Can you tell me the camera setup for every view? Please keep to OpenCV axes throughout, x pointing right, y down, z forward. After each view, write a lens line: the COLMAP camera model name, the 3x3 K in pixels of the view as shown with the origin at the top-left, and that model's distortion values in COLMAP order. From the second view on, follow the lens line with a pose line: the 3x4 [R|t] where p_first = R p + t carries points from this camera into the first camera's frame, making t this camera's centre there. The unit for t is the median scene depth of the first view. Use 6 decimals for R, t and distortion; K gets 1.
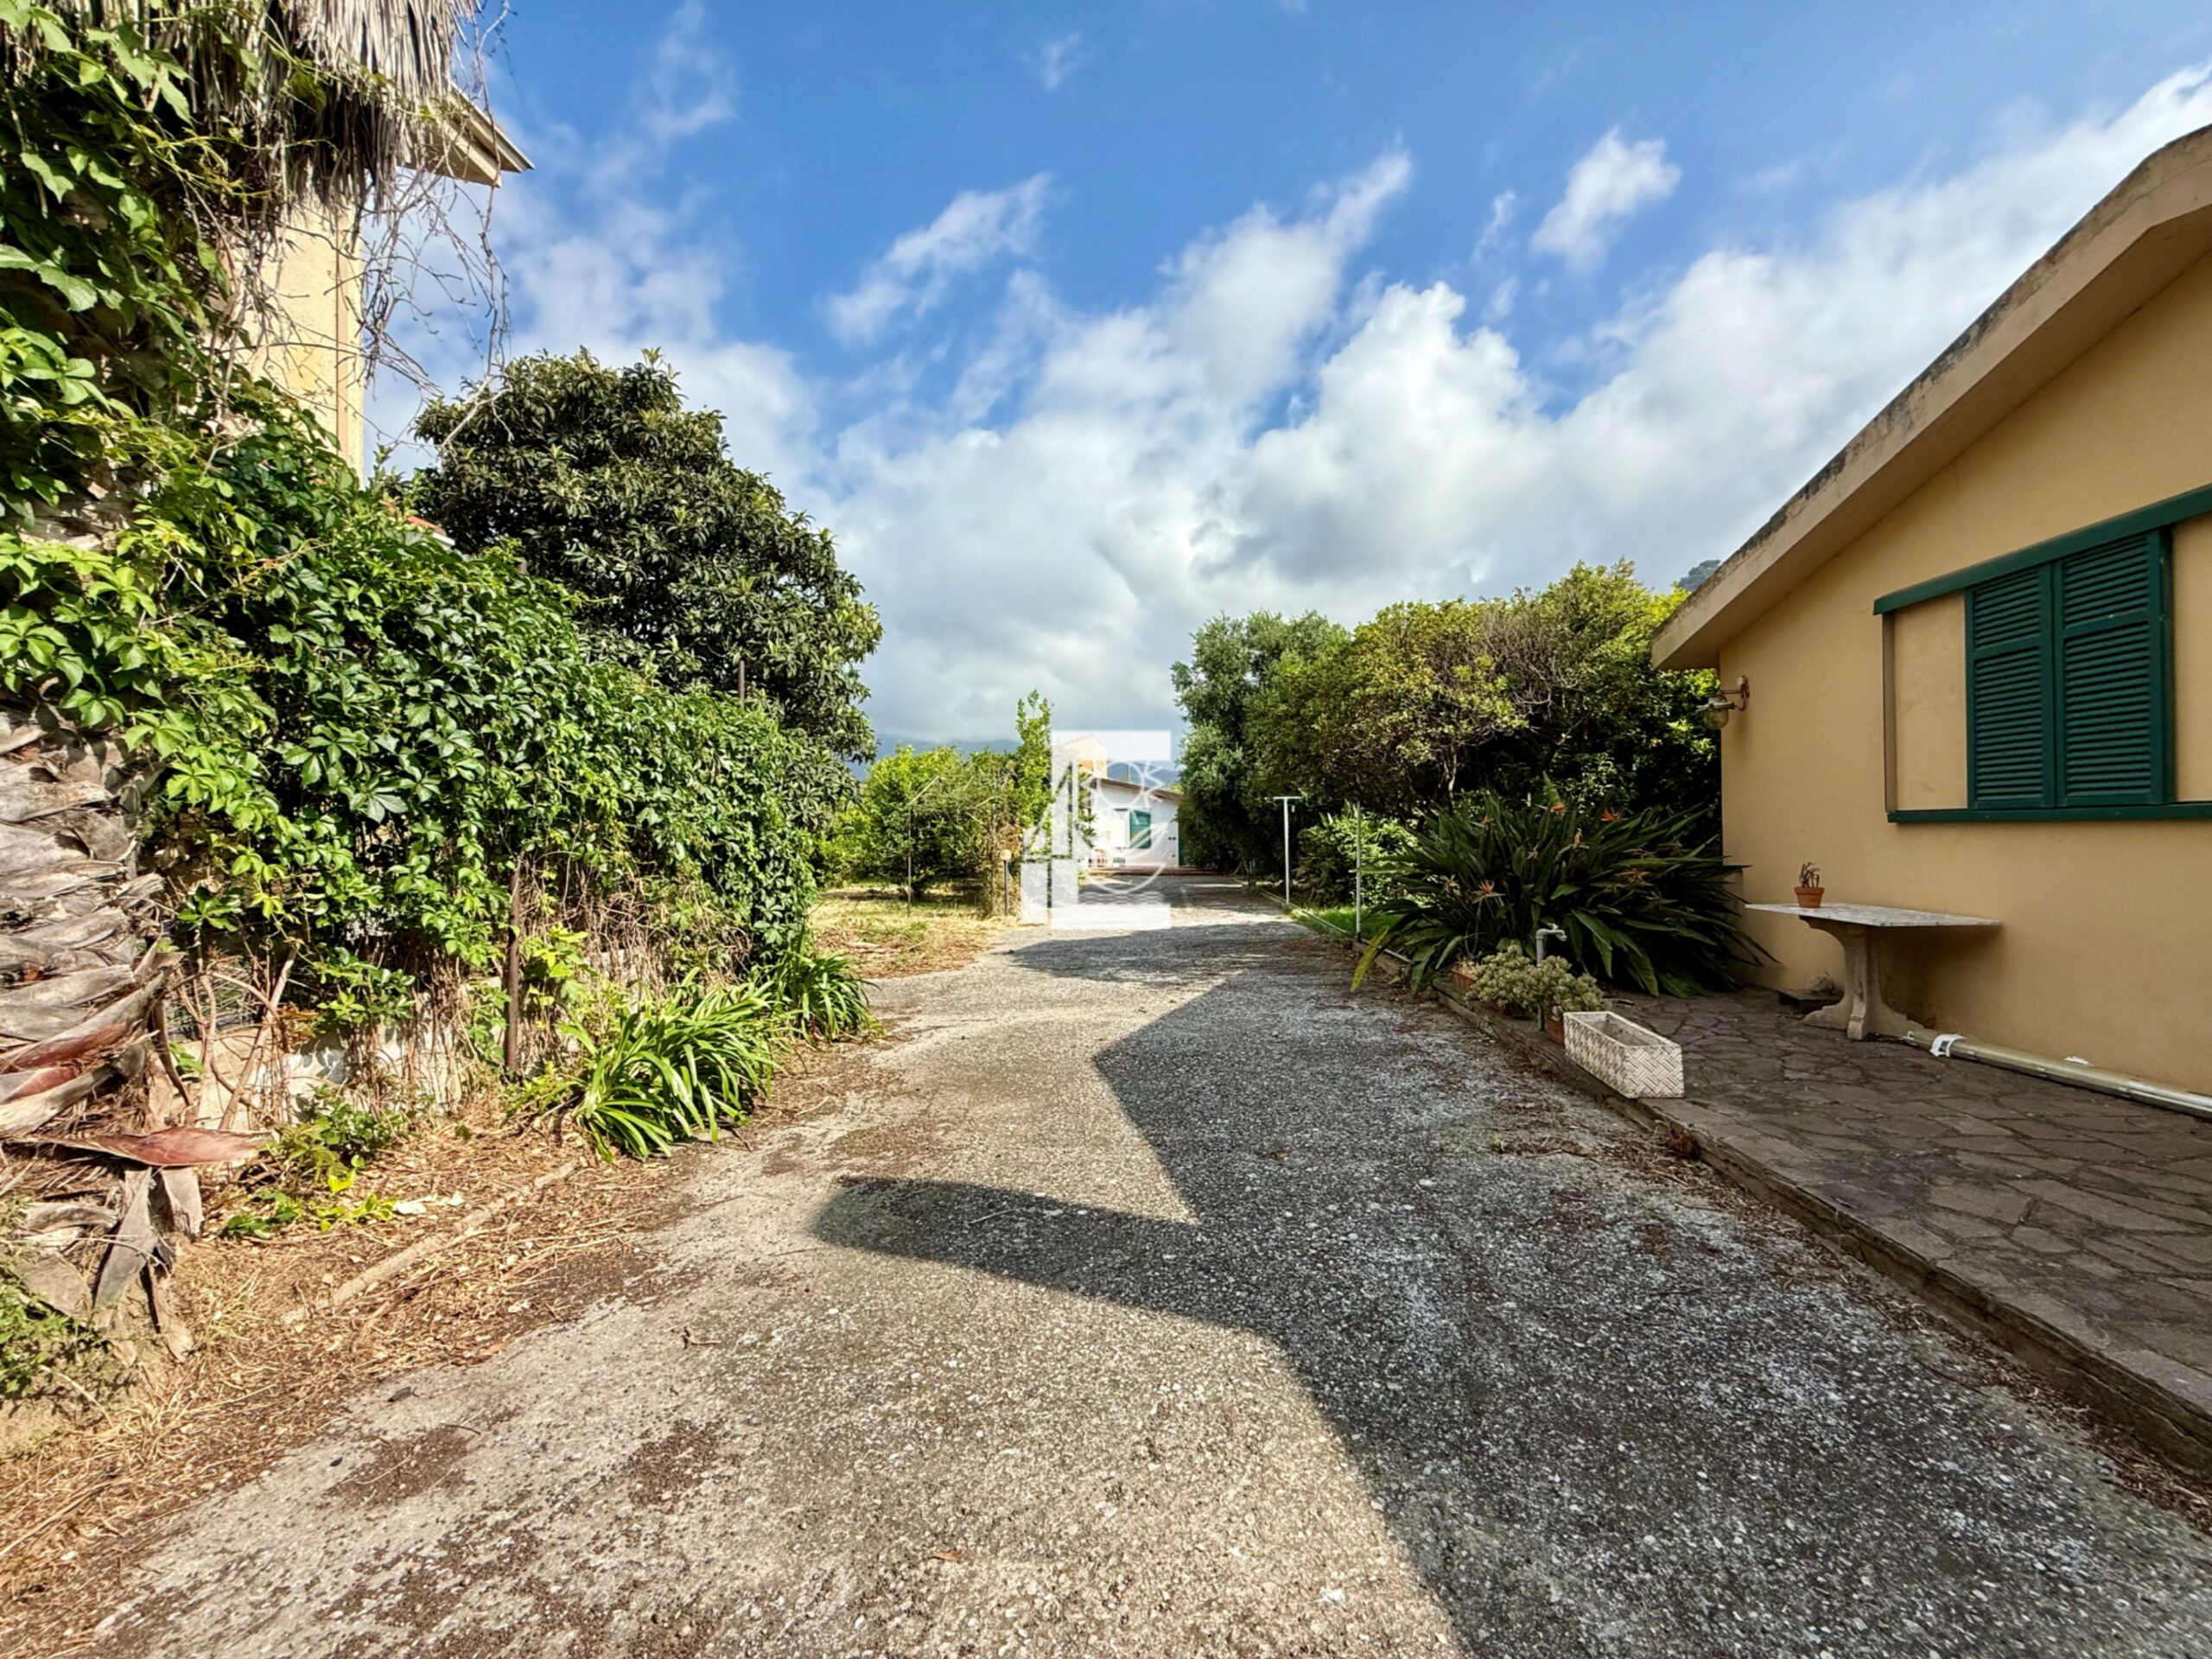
lens RADIAL K [[878.1, 0, 1114.6], [0, 878.1, 830.8], [0, 0, 1]] dist [-0.003367, 0.000653]
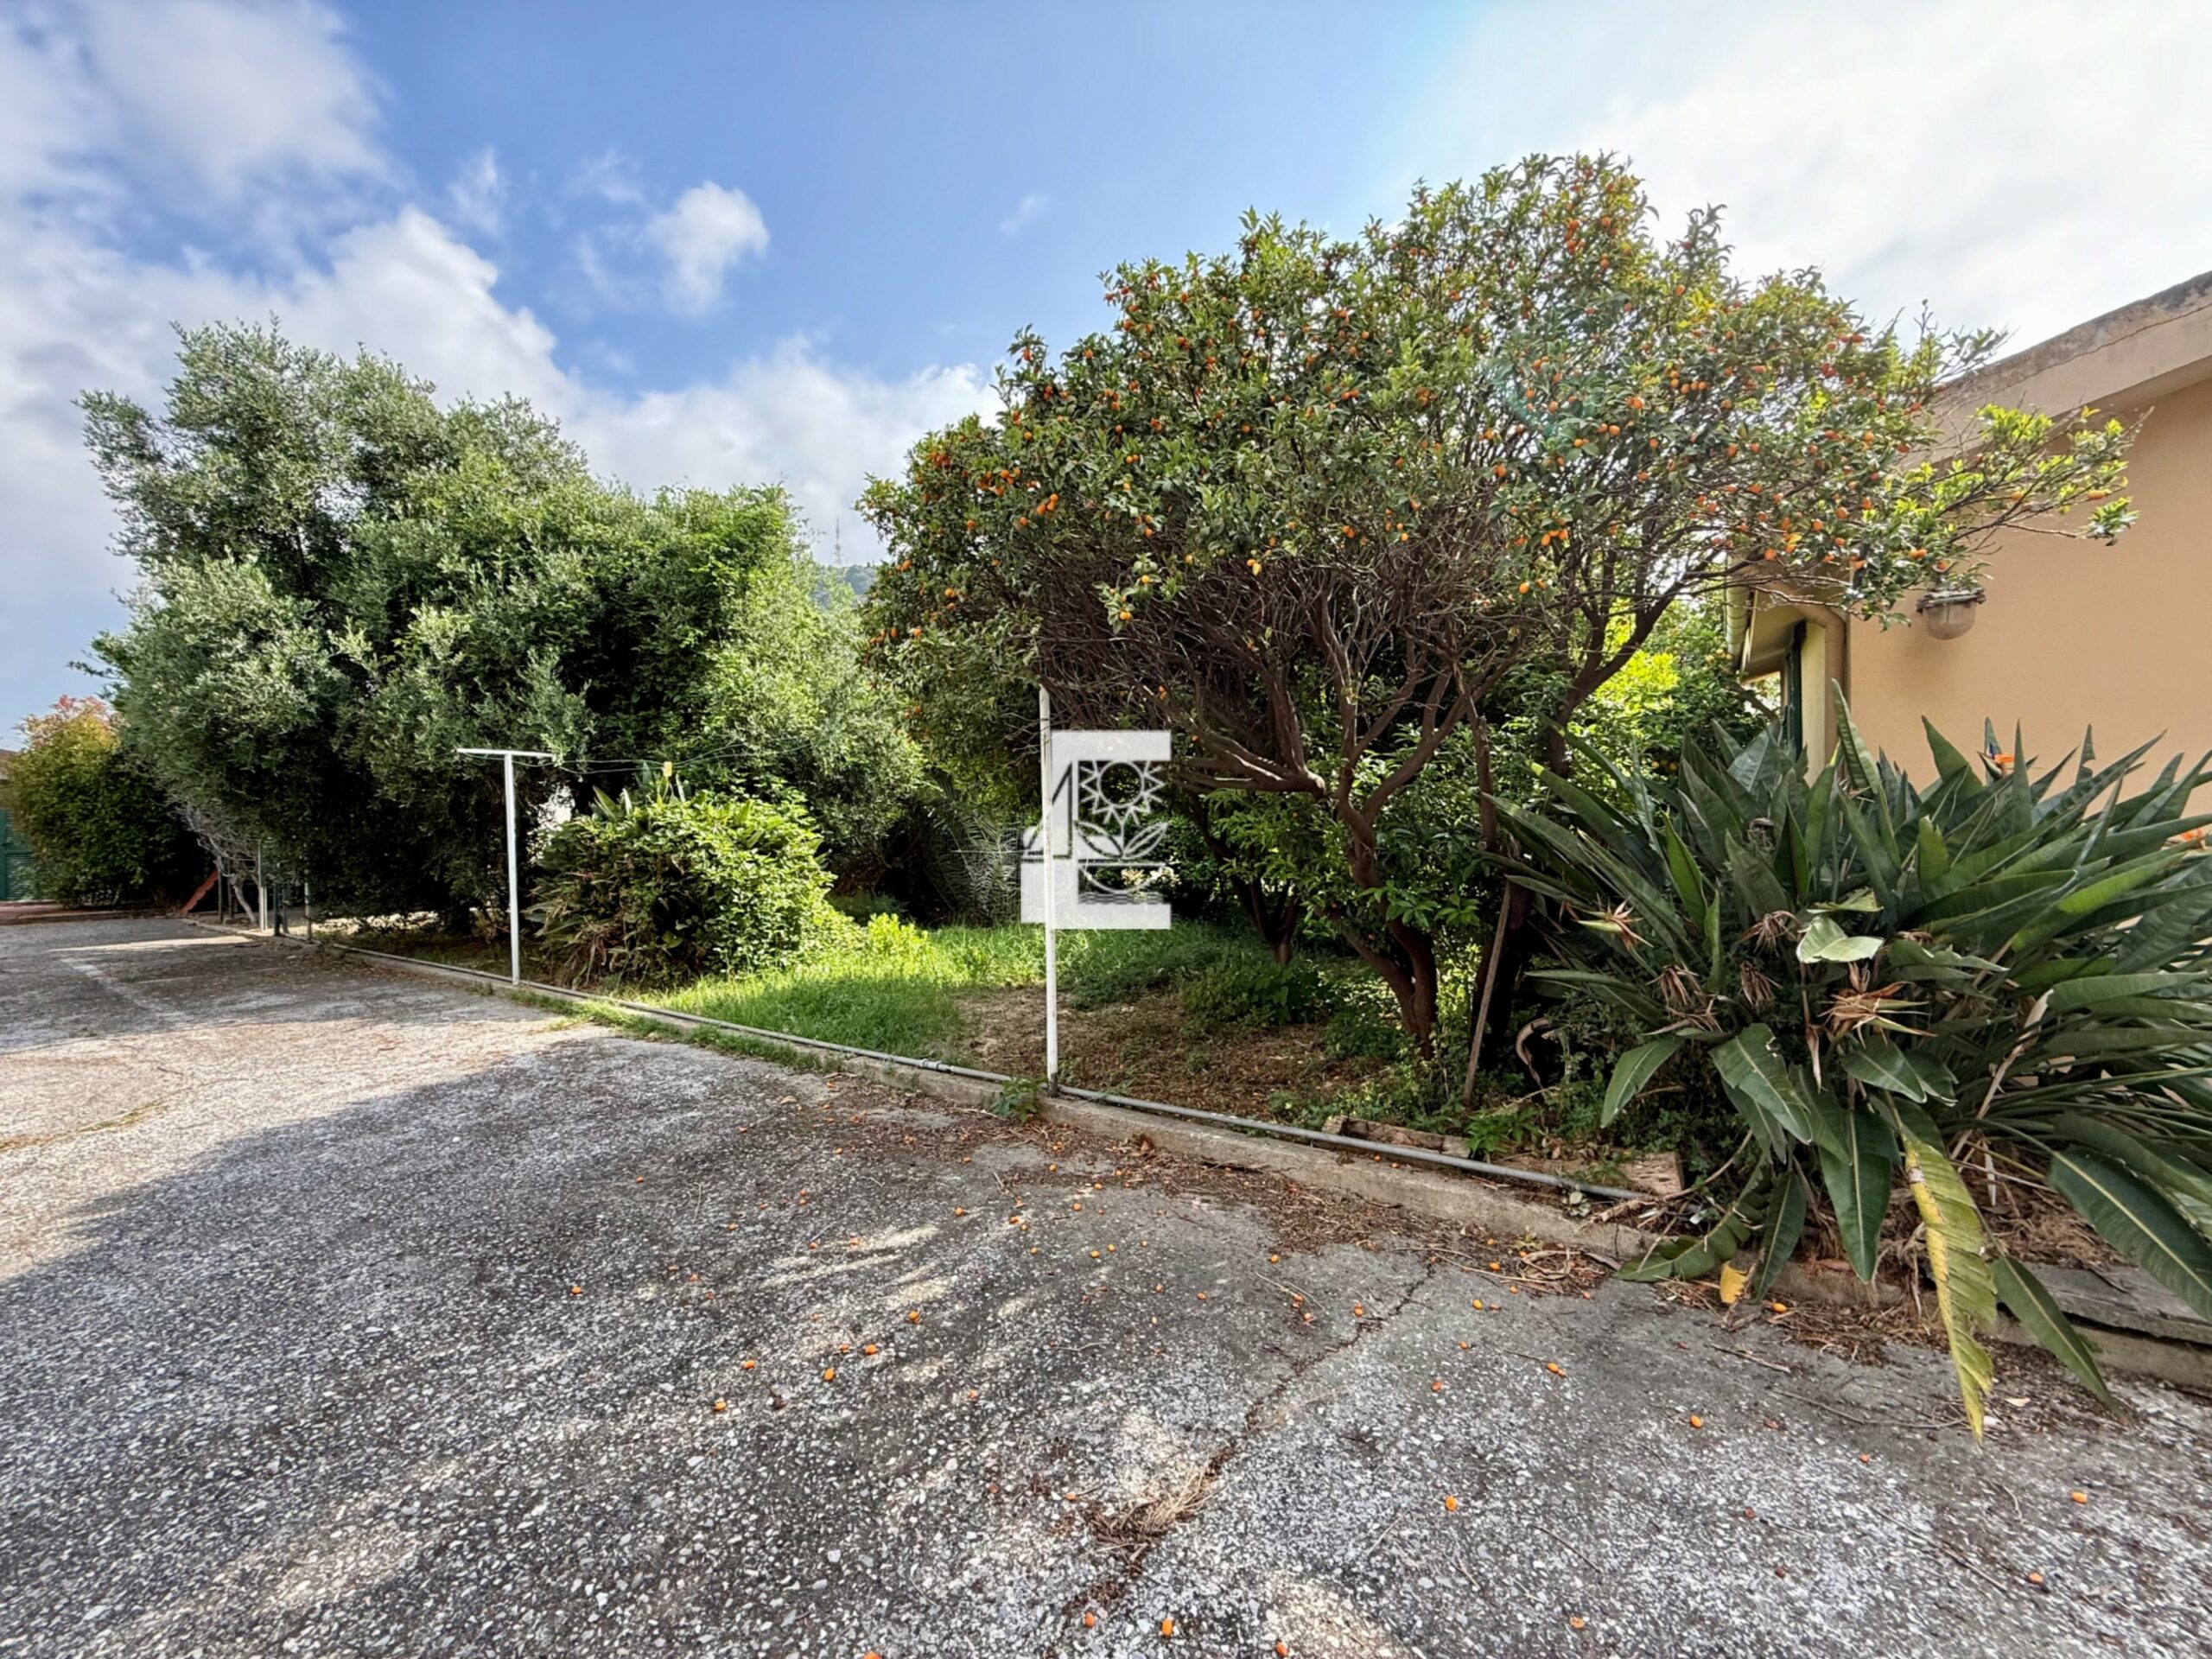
lens RADIAL K [[878.1, 0, 1113.9], [0, 878.1, 838.0], [0, 0, 1]] dist [-0.003367, 0.000653]
pose [[0.516761, 0.010730, 0.856062, -0.091252], [-0.005084, 0.999942, -0.009464, 0.027226], [-0.856114, 0.000538, 0.516786, 1.341257]]
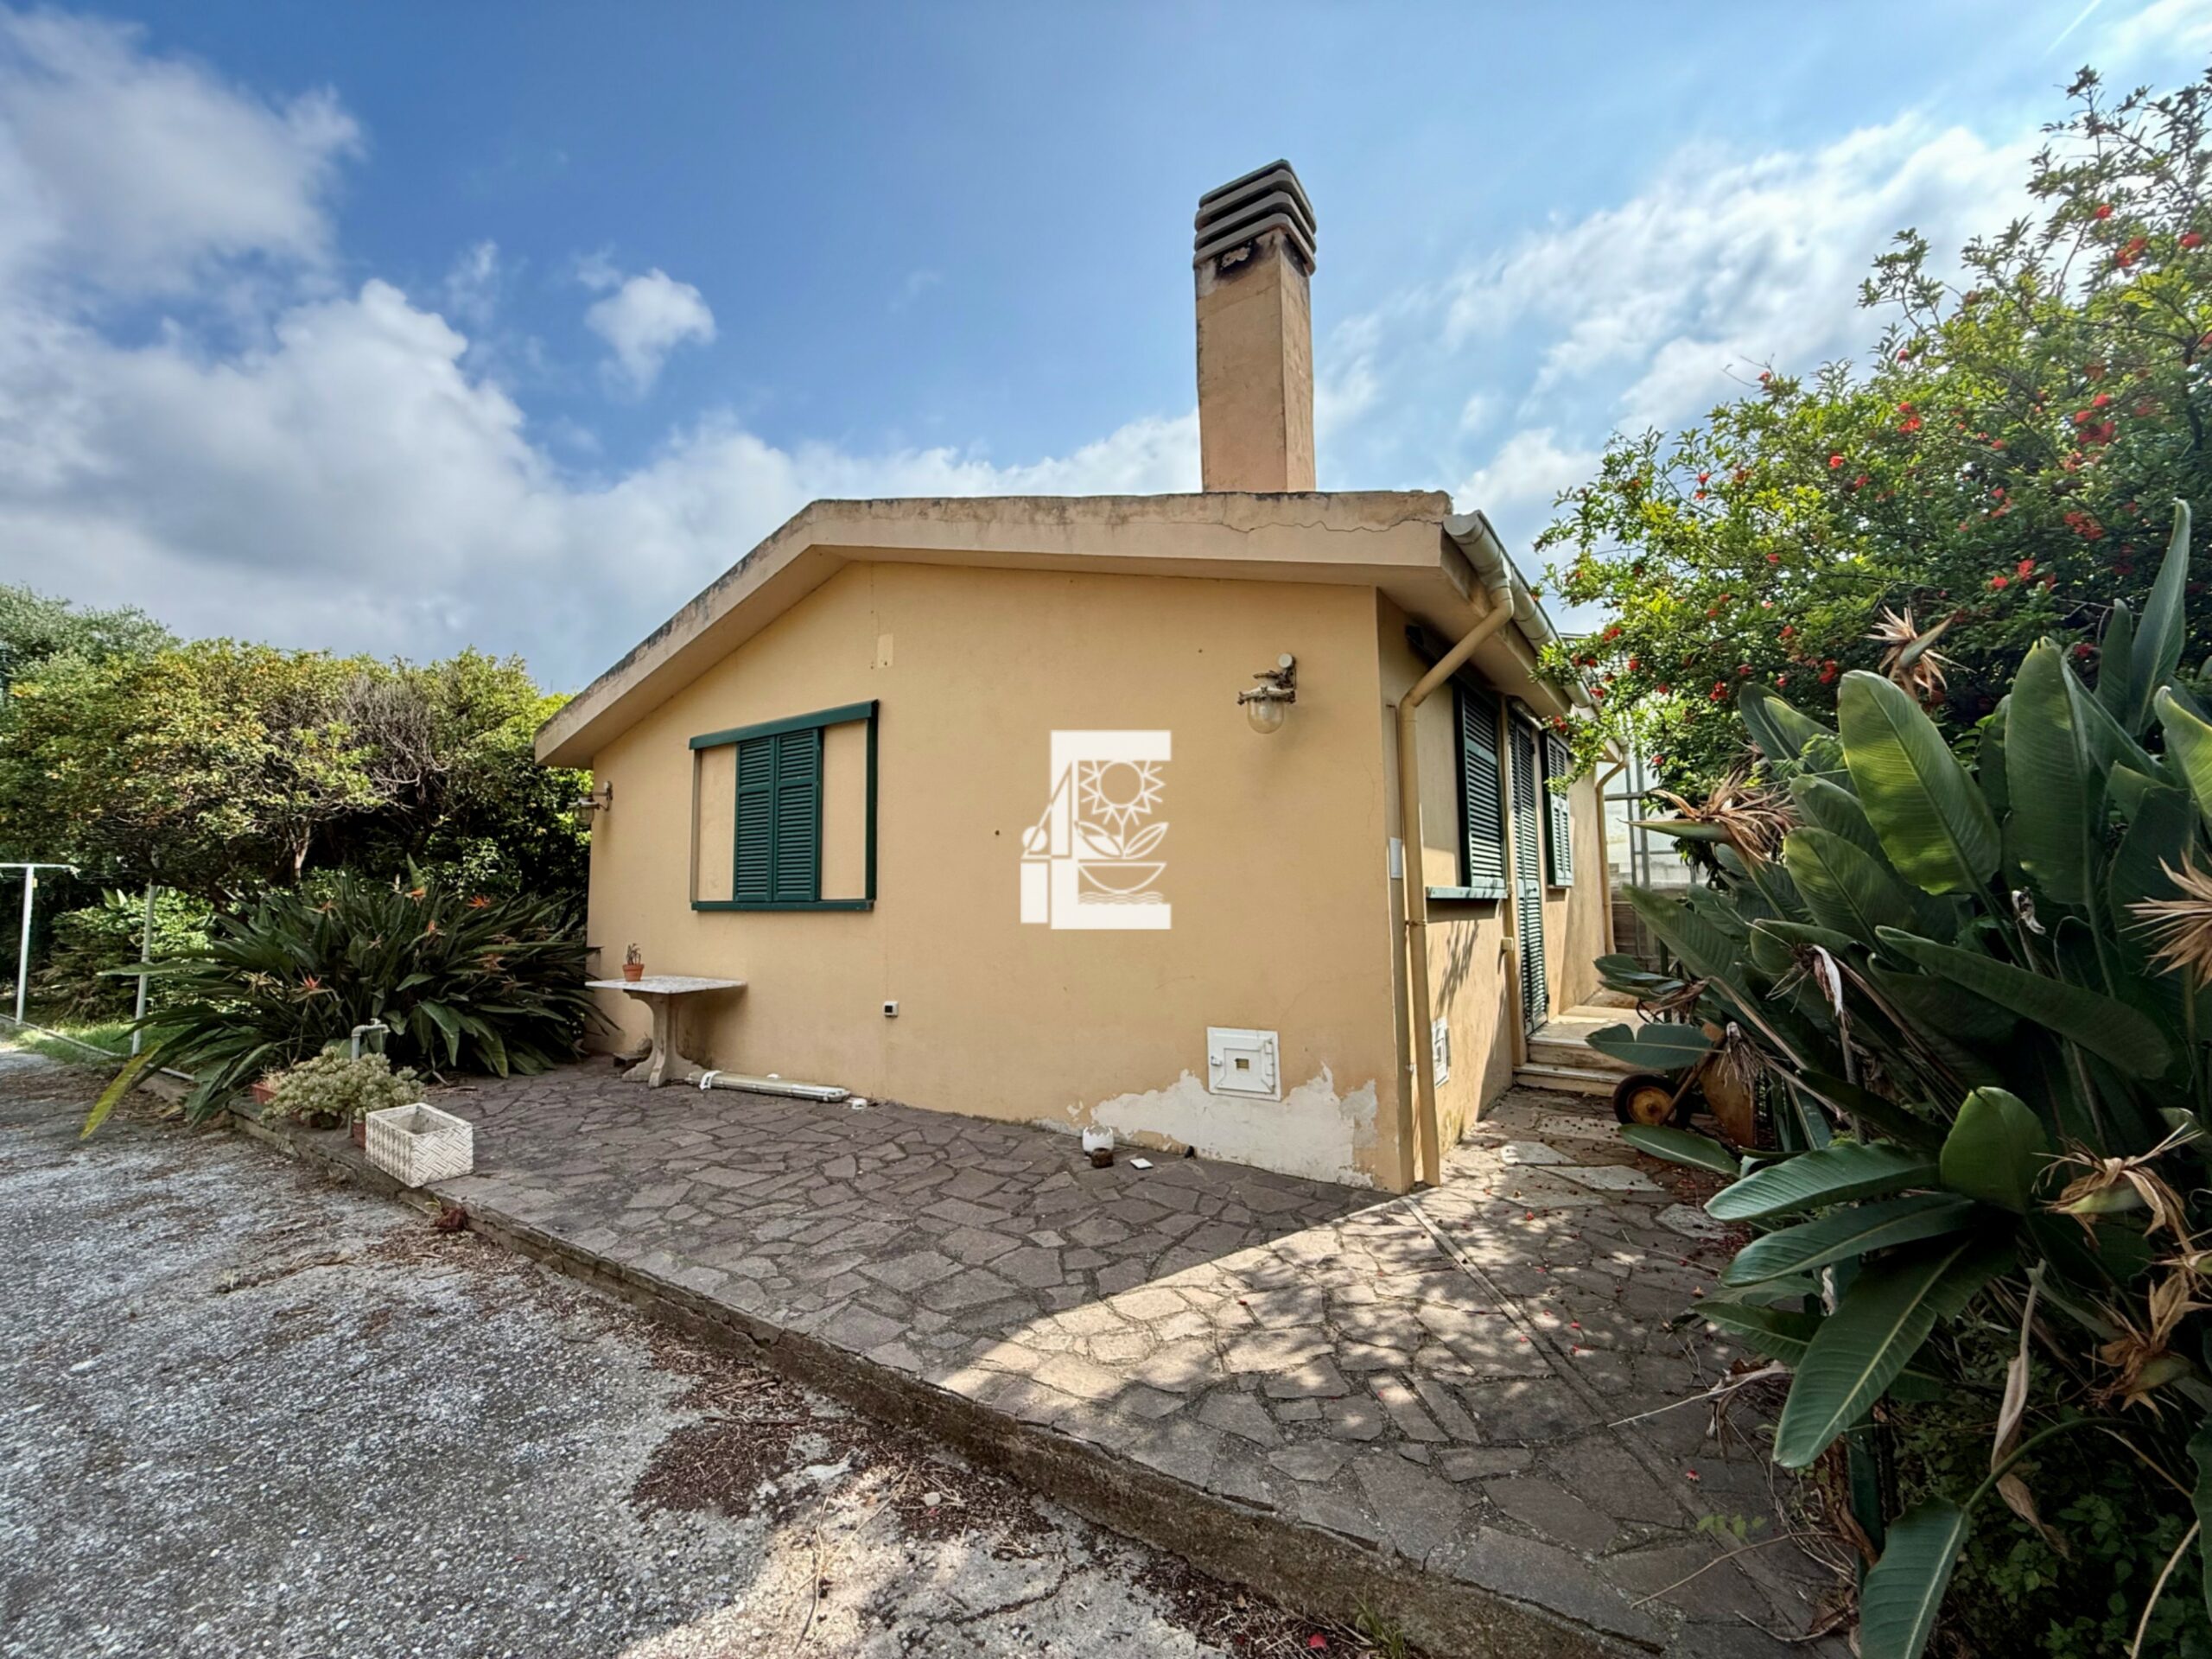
lens RADIAL K [[878.1, 0, 1114.0], [0, 878.1, 827.0], [0, 0, 1]] dist [-0.003367, 0.000653]
pose [[0.496841, 0.075796, 0.864525, 0.064485], [0.002275, 0.996061, -0.088636, -0.015205], [-0.867839, 0.046005, 0.494711, -0.177675]]
